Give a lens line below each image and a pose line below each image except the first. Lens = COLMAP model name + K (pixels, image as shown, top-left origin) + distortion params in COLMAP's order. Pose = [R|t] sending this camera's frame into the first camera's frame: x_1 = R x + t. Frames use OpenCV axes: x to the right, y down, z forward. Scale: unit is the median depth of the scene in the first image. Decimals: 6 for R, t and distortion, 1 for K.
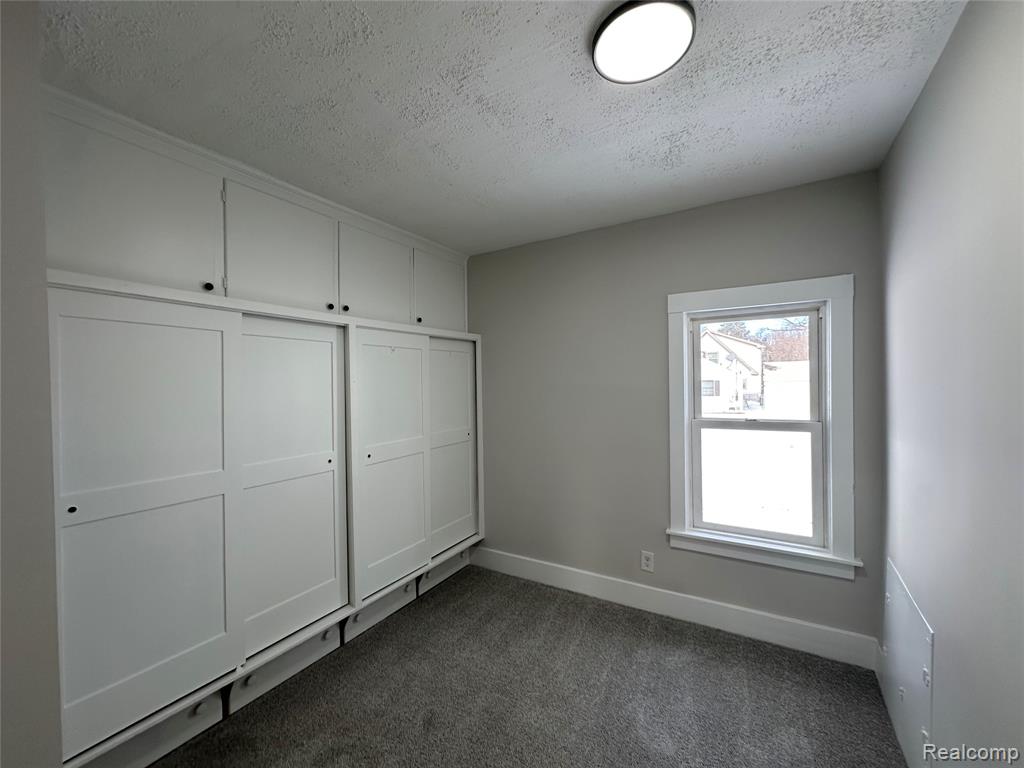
lens RADIAL K [[410.0, 0, 513.6], [0, 410.0, 388.6], [0, 0, 1]] dist [-0.000514, -0.000001]
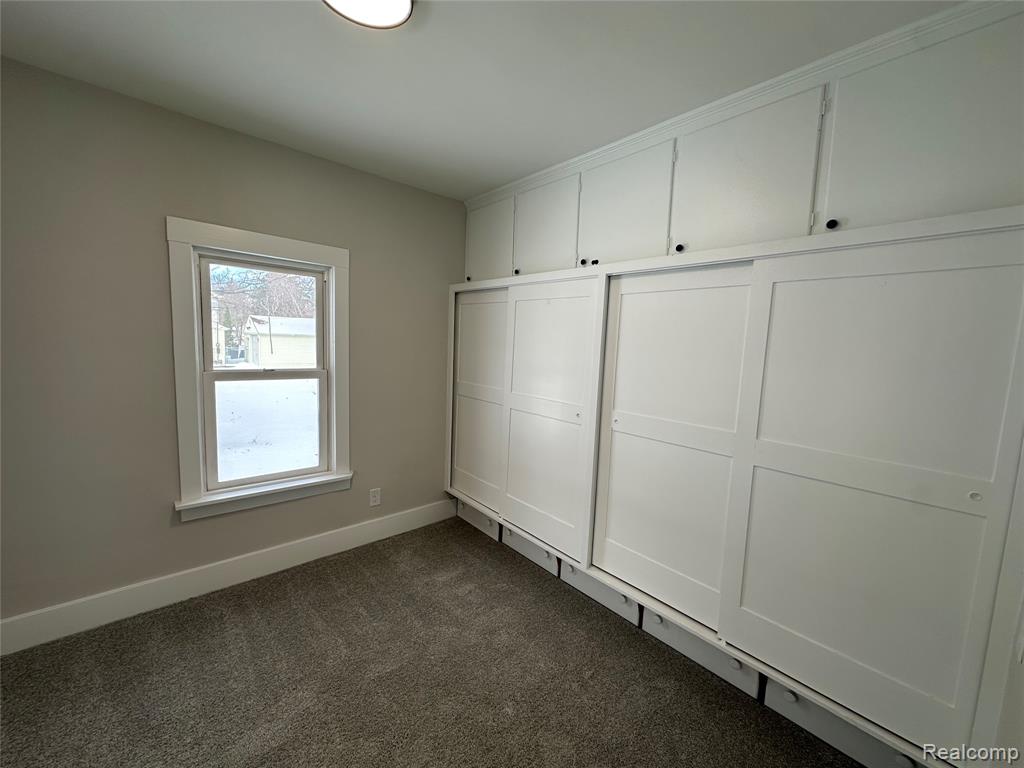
lens RADIAL K [[406.8, 0, 512.0], [0, 406.8, 384.0], [0, 0, 1]] dist [0.000574, 0.000051]
pose [[0.293965, -0.071460, 0.953141, -0.214865], [-0.035942, 0.995670, 0.085734, 0.002788], [-0.955140, -0.059461, 0.290124, 0.126446]]
